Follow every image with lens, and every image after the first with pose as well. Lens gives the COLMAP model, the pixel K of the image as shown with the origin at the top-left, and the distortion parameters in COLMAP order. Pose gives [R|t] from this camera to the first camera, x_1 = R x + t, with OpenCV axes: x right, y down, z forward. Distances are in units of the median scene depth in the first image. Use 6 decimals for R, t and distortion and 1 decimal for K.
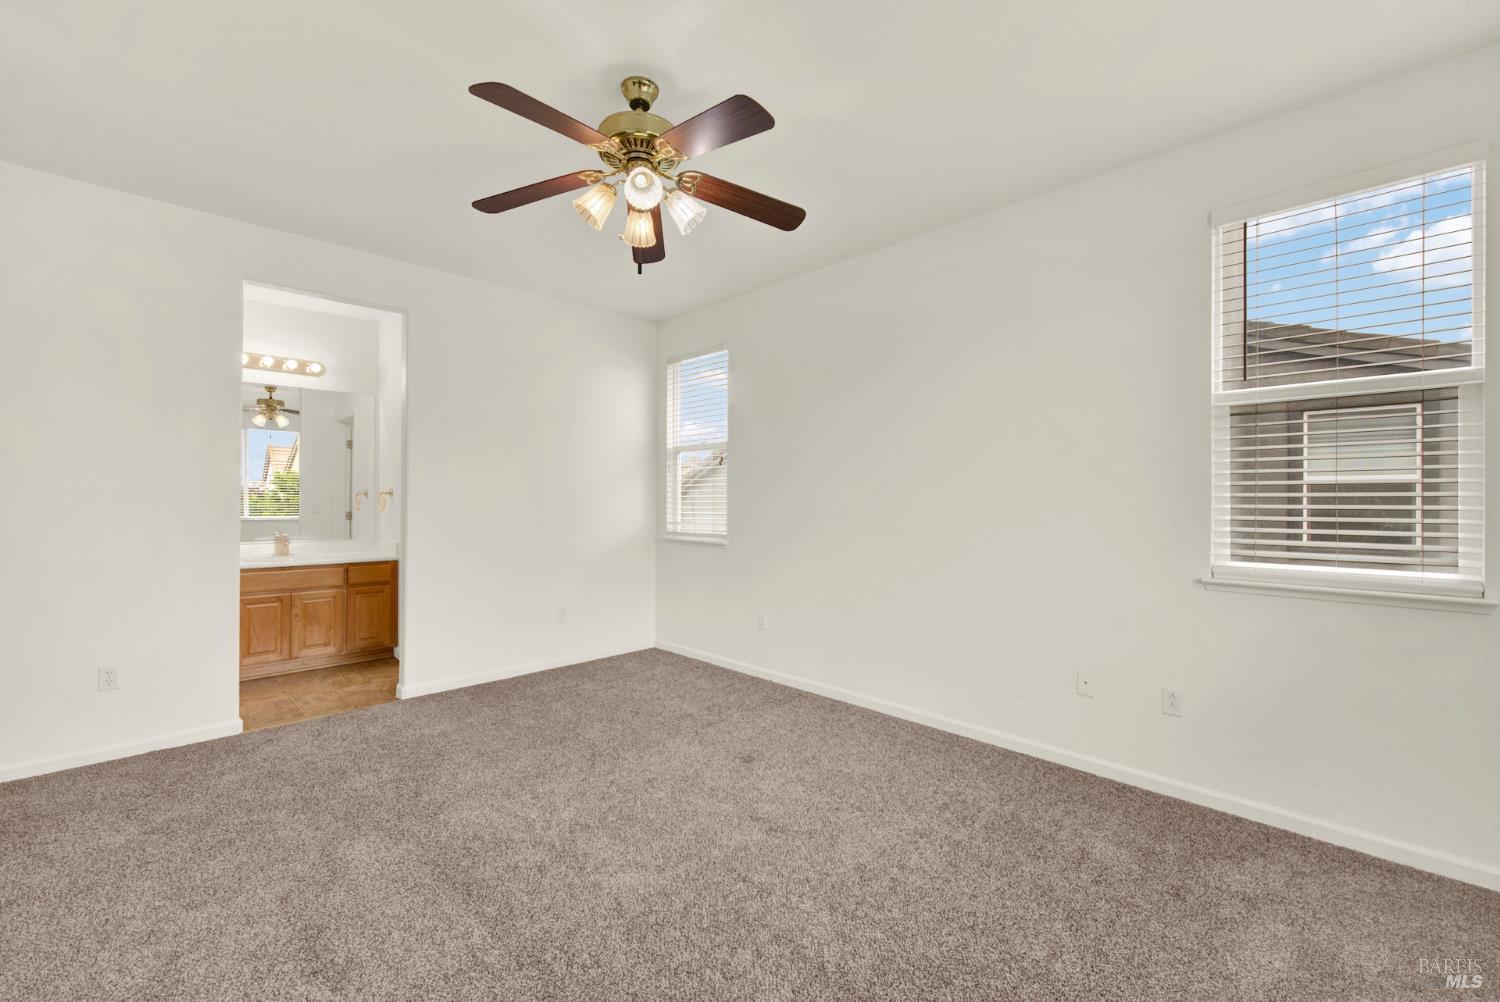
lens RADIAL K [[615.1, 0, 748.2], [0, 615.1, 494.9], [0, 0, 1]] dist [0.001021, -0.000419]
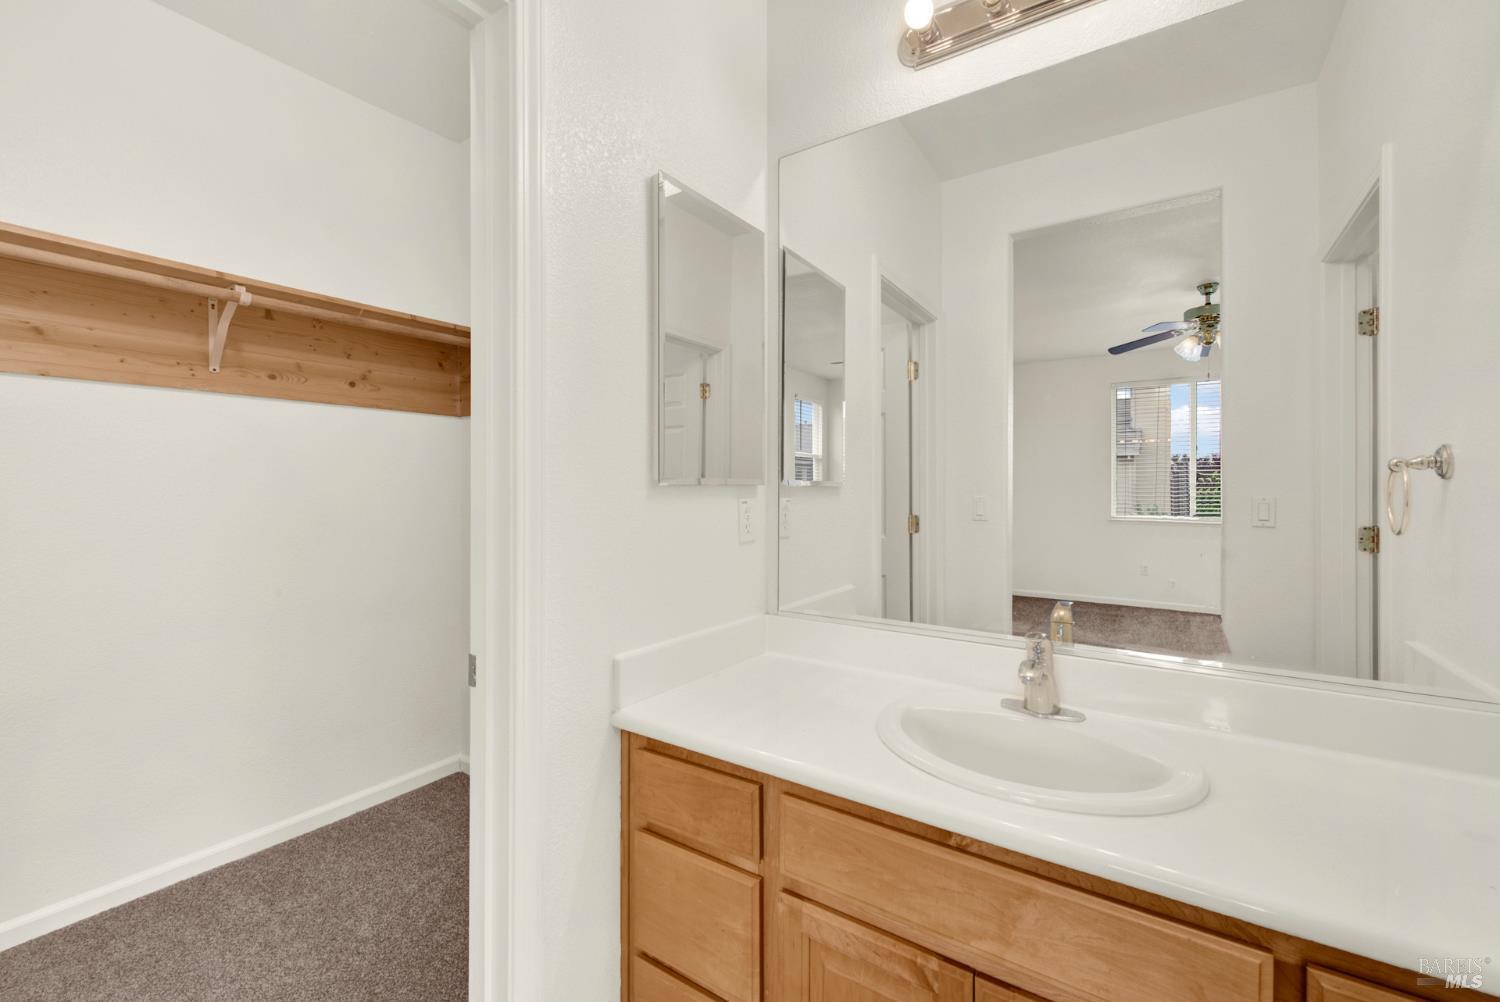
lens RADIAL K [[615.1, 0, 748.2], [0, 615.1, 494.9], [0, 0, 1]] dist [0.001021, -0.000419]
pose [[0.180590, -0.000728, -0.983558, -0.383051], [0.022436, 0.999743, 0.003379, 0.002056], [0.983302, -0.022678, 0.180560, 0.610804]]
